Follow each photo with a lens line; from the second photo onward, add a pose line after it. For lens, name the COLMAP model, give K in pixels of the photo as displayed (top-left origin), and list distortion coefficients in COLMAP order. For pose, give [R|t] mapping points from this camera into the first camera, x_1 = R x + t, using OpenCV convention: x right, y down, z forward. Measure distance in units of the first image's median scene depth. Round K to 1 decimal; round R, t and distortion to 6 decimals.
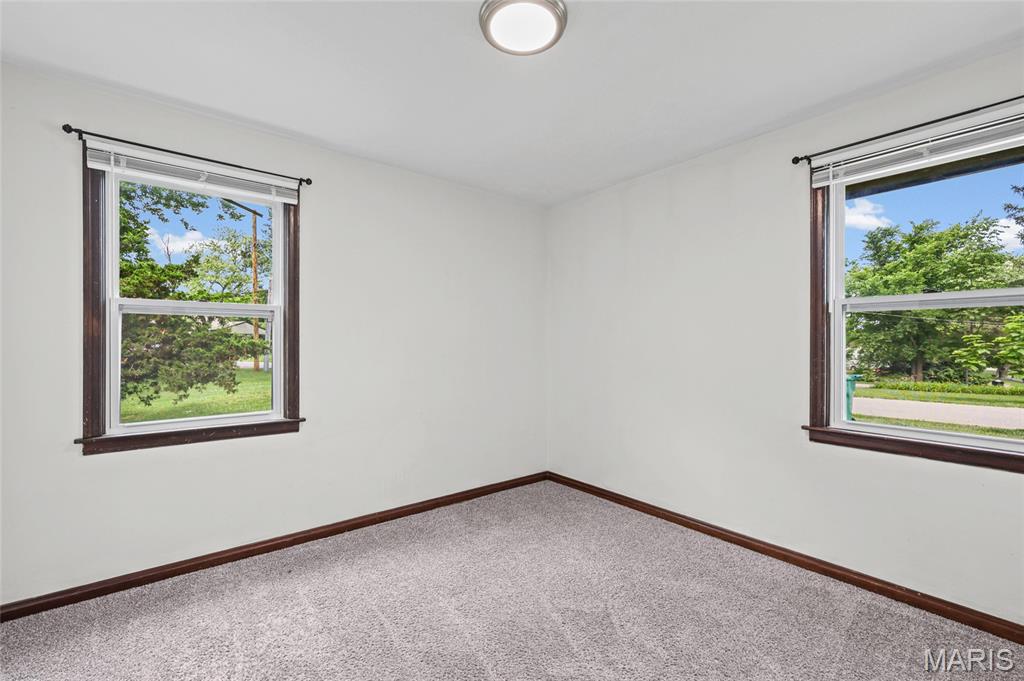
lens RADIAL K [[442.6, 0, 514.7], [0, 442.6, 341.1], [0, 0, 1]] dist [0.002023, 0.000364]
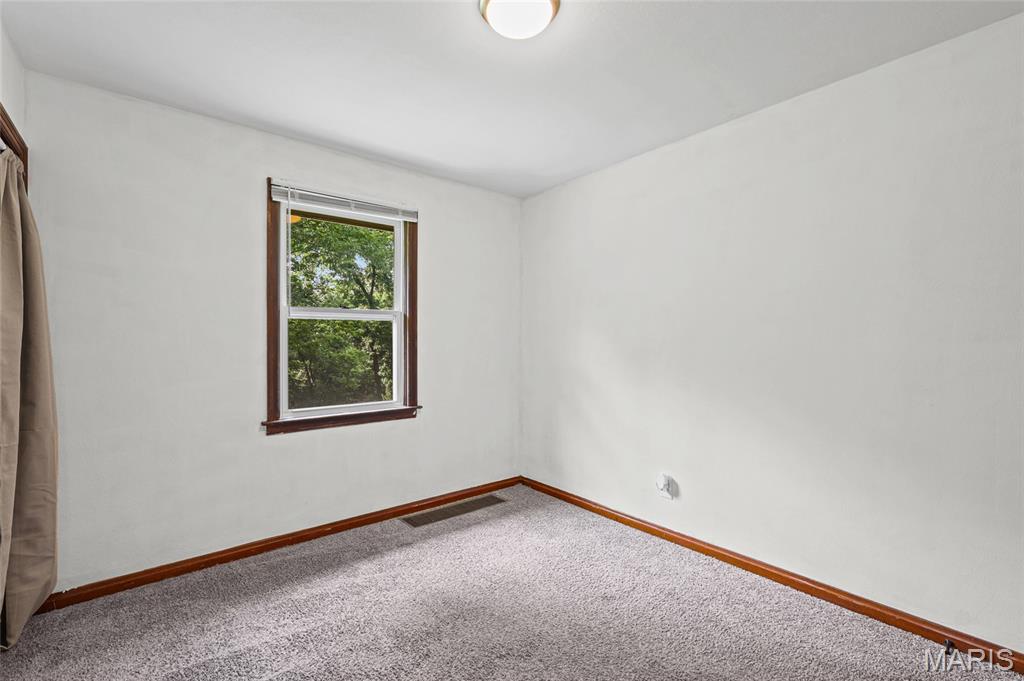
lens RADIAL K [[442.6, 0, 515.2], [0, 442.6, 344.8], [0, 0, 1]] dist [0.002023, 0.000364]
pose [[0.999935, -0.010759, -0.003888, -0.261699], [0.010821, 0.999811, 0.016143, -0.004801], [0.003714, -0.016184, 0.999862, -0.204002]]
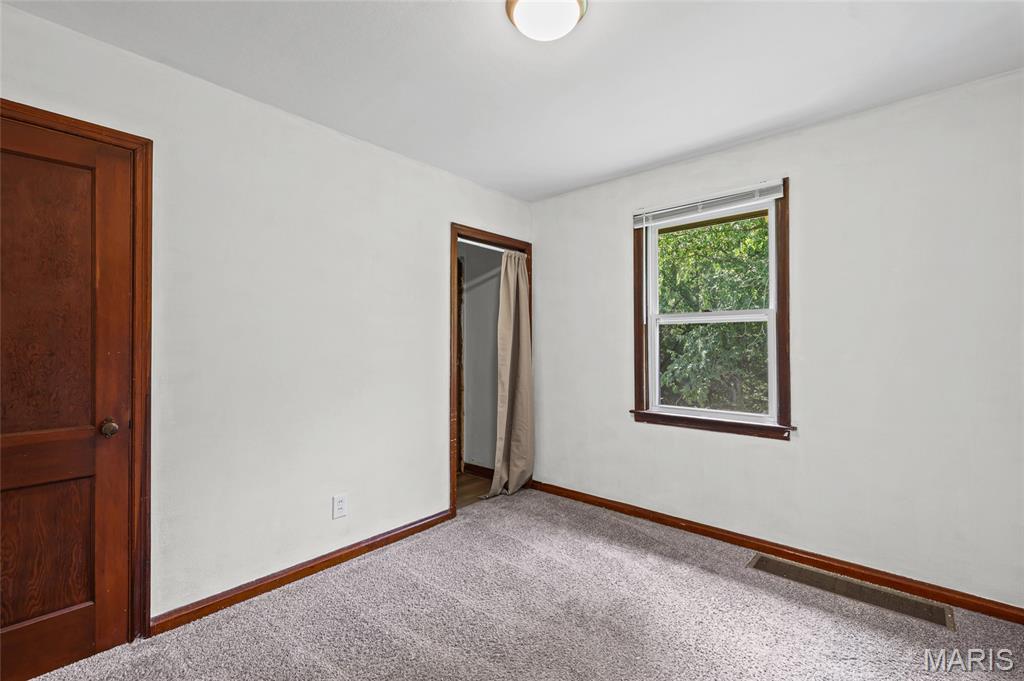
lens RADIAL K [[442.6, 0, 509.7], [0, 442.6, 345.8], [0, 0, 1]] dist [0.002023, 0.000364]
pose [[0.156046, -0.005223, -0.987736, 0.413058], [0.008459, 0.999956, -0.003951, 0.003635], [0.987714, -0.007738, 0.156083, 0.327755]]
